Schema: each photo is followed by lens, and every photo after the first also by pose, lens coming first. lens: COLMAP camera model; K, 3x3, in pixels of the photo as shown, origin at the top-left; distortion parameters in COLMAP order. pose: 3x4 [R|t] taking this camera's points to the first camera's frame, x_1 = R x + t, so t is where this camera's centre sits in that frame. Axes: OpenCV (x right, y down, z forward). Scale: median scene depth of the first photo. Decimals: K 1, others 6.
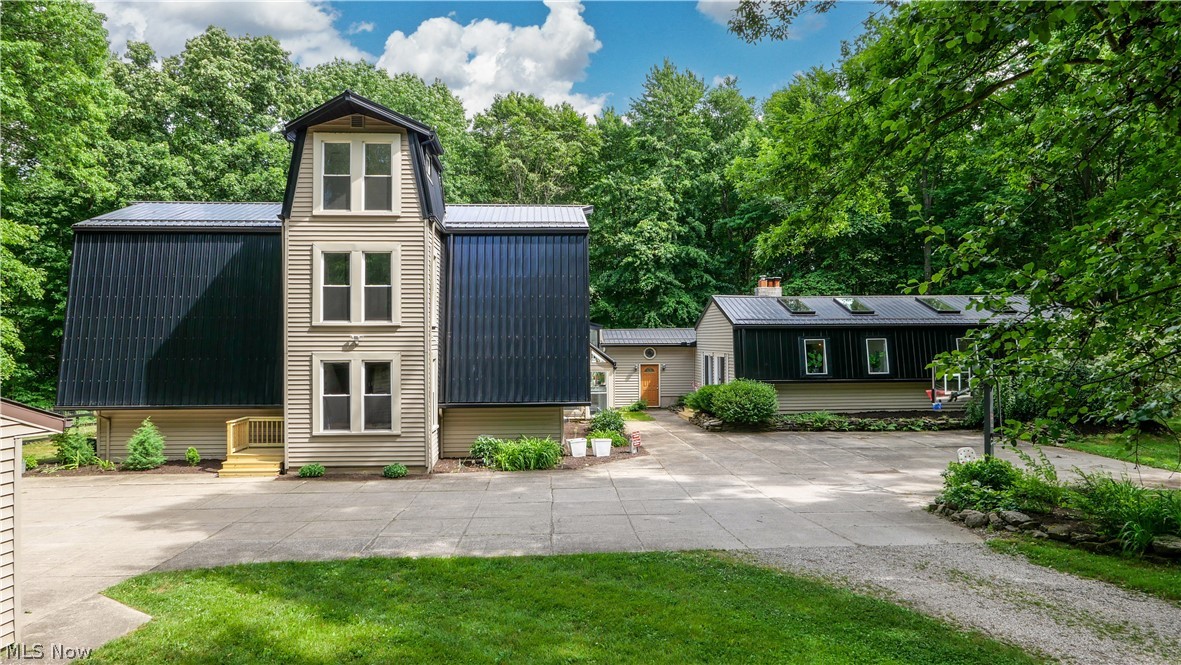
lens RADIAL K [[787.7, 0, 590.5], [0, 787.7, 332.5], [0, 0, 1]] dist [-0.026841, -0.000918]
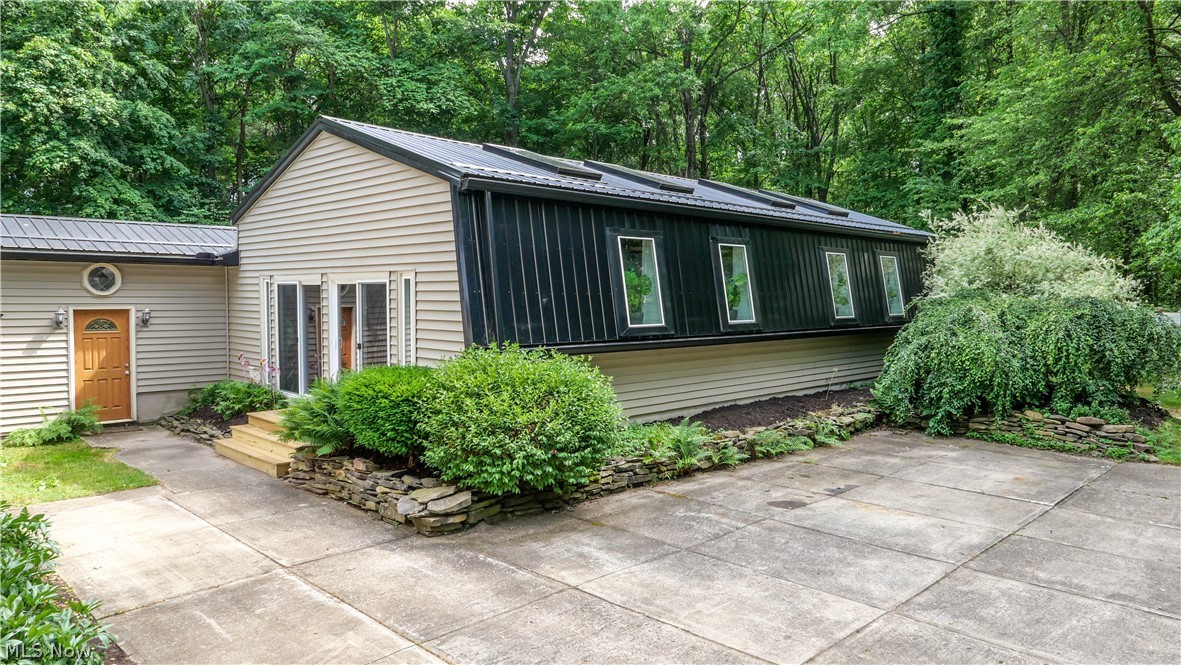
lens RADIAL K [[787.7, 0, 590.5], [0, 787.7, 332.5], [0, 0, 1]] dist [-0.026841, -0.000918]
pose [[0.759304, -0.025171, 0.650249, 0.010197], [-0.015251, 0.998289, 0.056452, 0.027316], [-0.650558, -0.052782, 0.757621, 0.574505]]
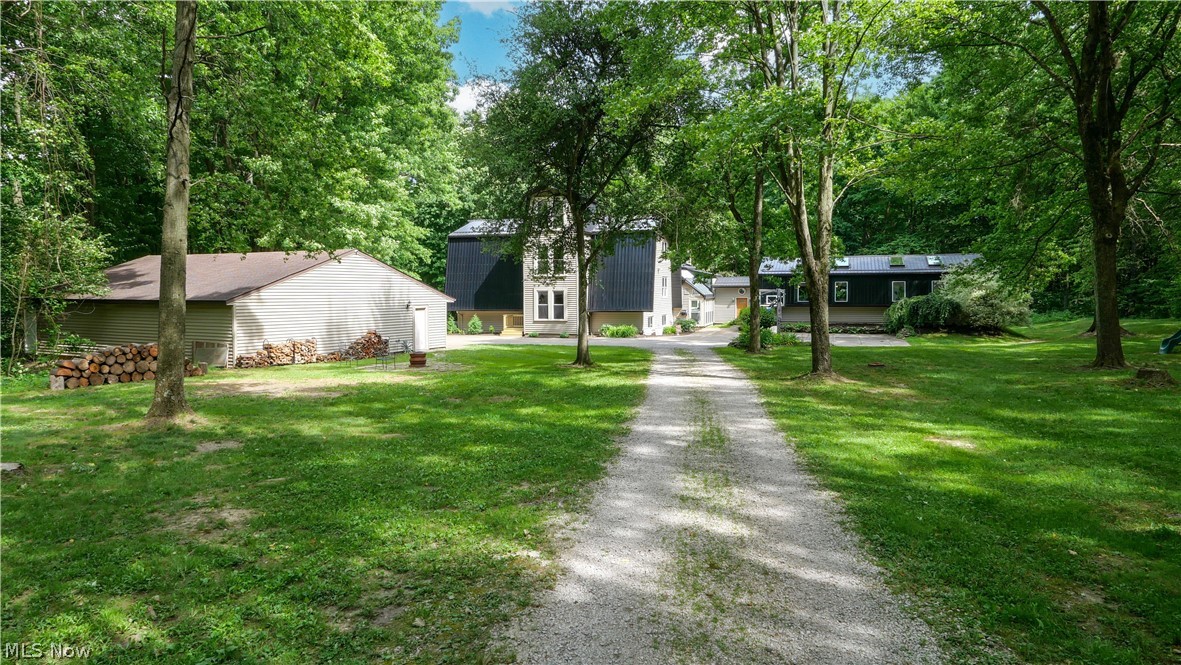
lens RADIAL K [[787.7, 0, 590.5], [0, 787.7, 332.5], [0, 0, 1]] dist [-0.026841, -0.000918]
pose [[0.926158, 0.020322, -0.376589, 0.415876], [0.003944, 0.997971, 0.063554, 0.005647], [0.377116, -0.060346, 0.924198, -0.686151]]
